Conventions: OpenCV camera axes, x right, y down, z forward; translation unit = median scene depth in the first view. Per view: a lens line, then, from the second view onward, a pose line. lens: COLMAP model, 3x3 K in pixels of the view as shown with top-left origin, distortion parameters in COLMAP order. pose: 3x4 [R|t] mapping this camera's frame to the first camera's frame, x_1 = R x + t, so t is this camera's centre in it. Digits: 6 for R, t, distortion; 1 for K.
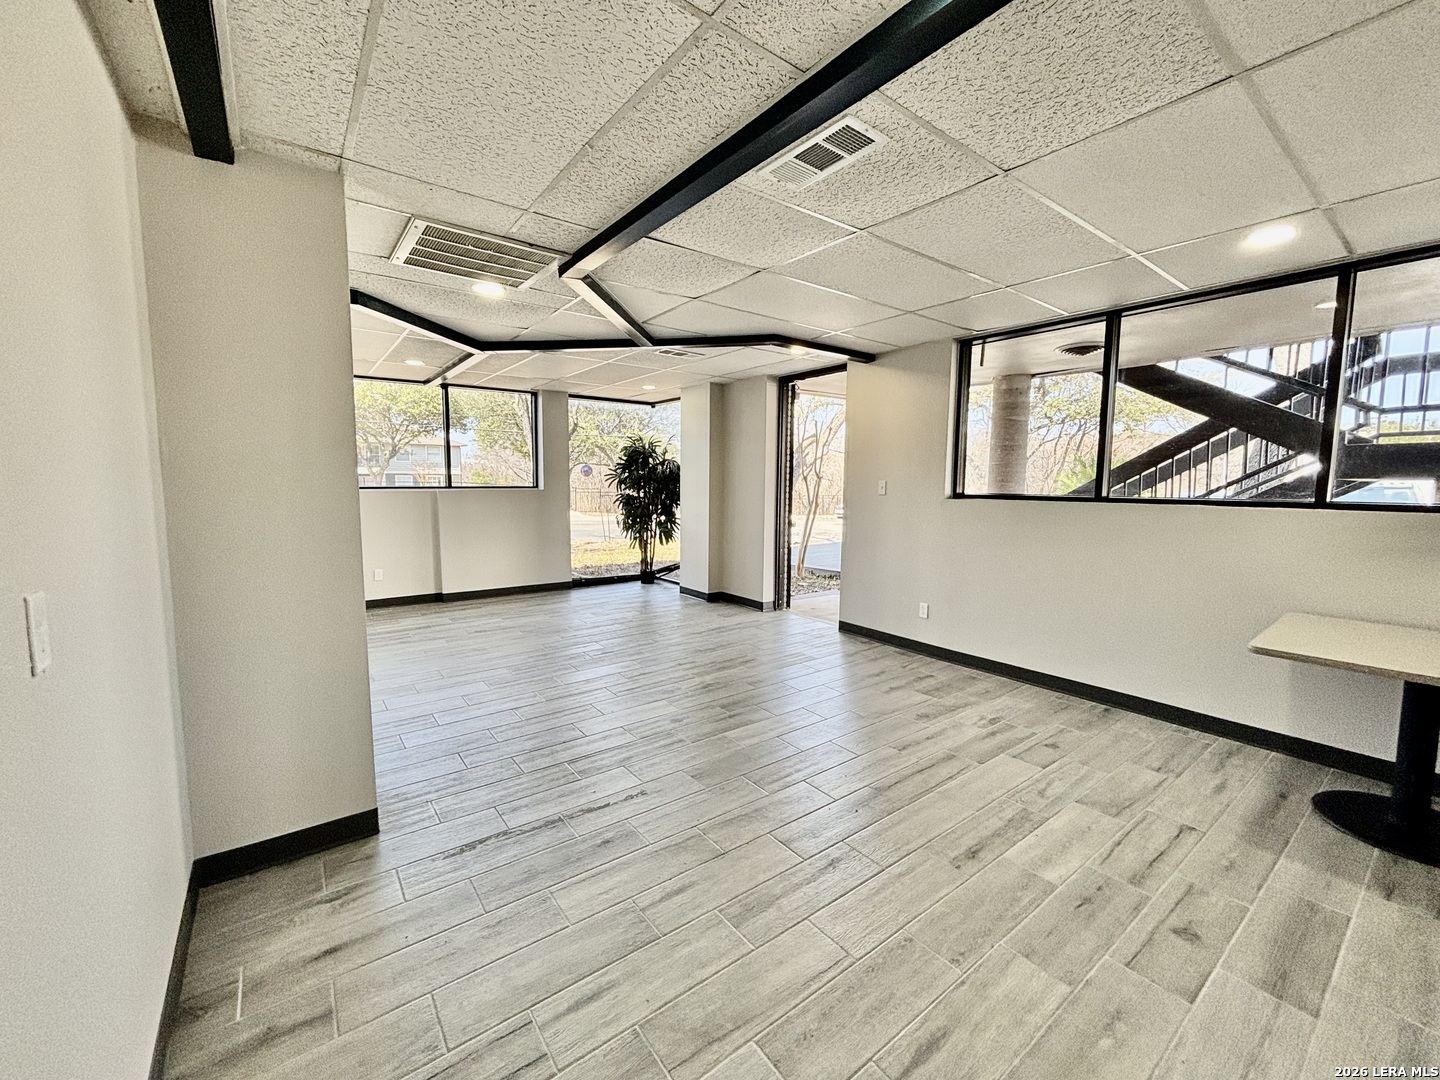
lens RADIAL K [[586.5, 0, 720.9], [0, 586.5, 538.2], [0, 0, 1]] dist [0.027656, 0.000006]
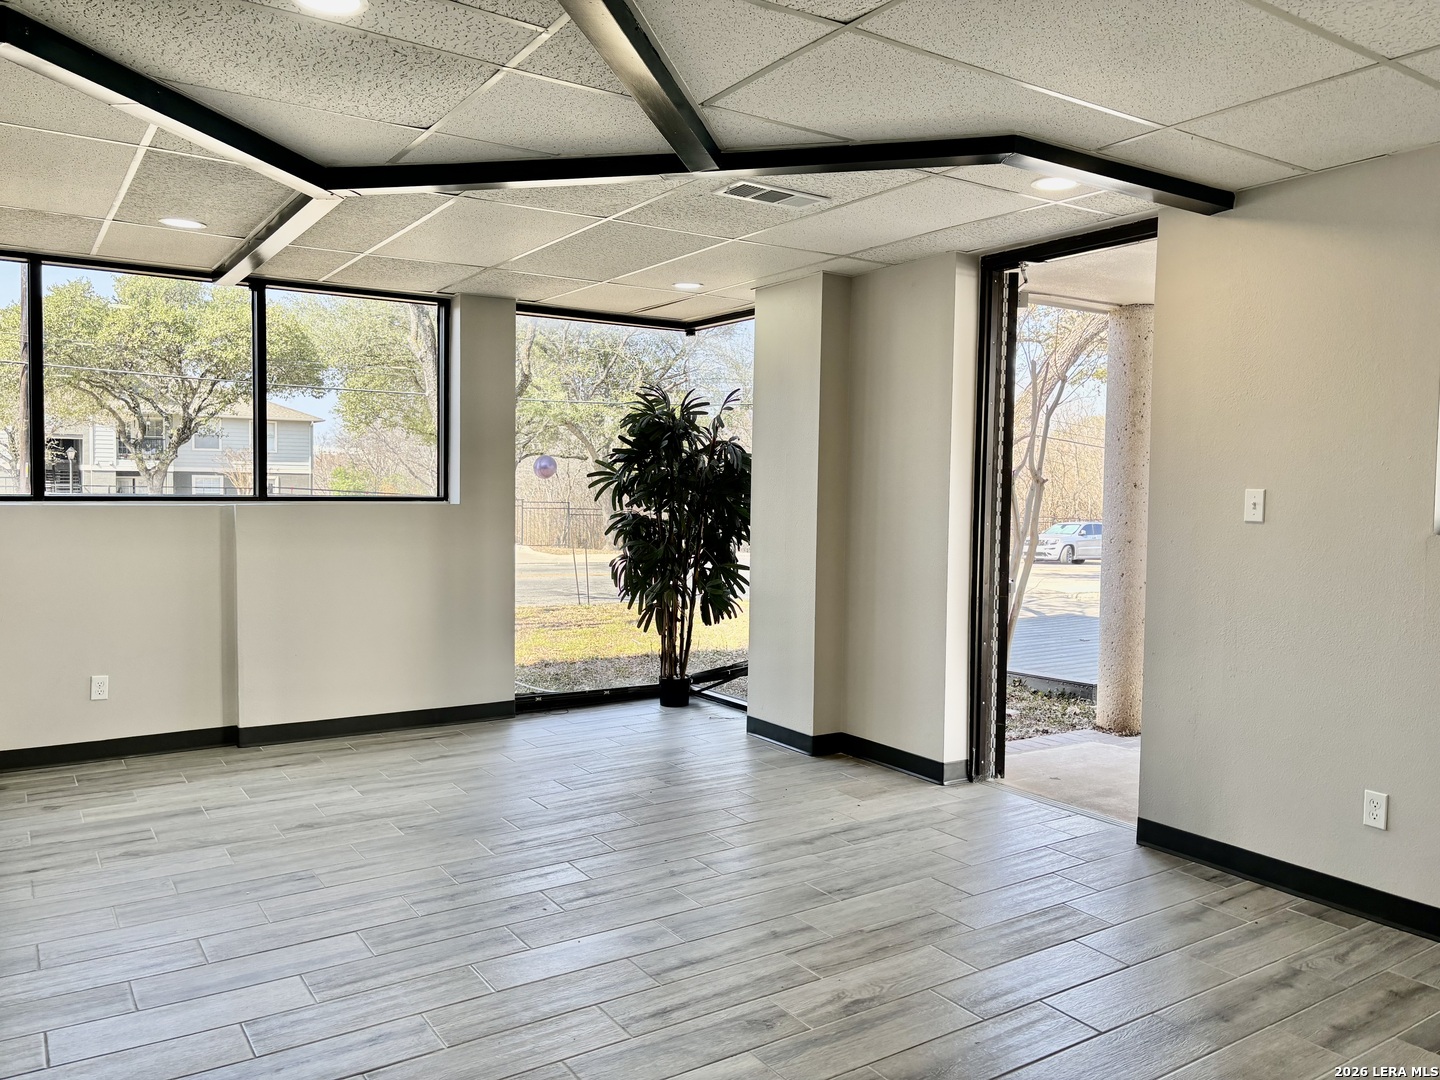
lens RADIAL K [[1087.6, 0, 722.8], [0, 1087.6, 538.8], [0, 0, 1]] dist [0.062515, -0.066141]
pose [[0.998294, 0.007979, -0.057844, -0.042612], [-0.010922, 0.998652, -0.050746, -0.013725], [0.057361, 0.051291, 0.997035, 0.149894]]
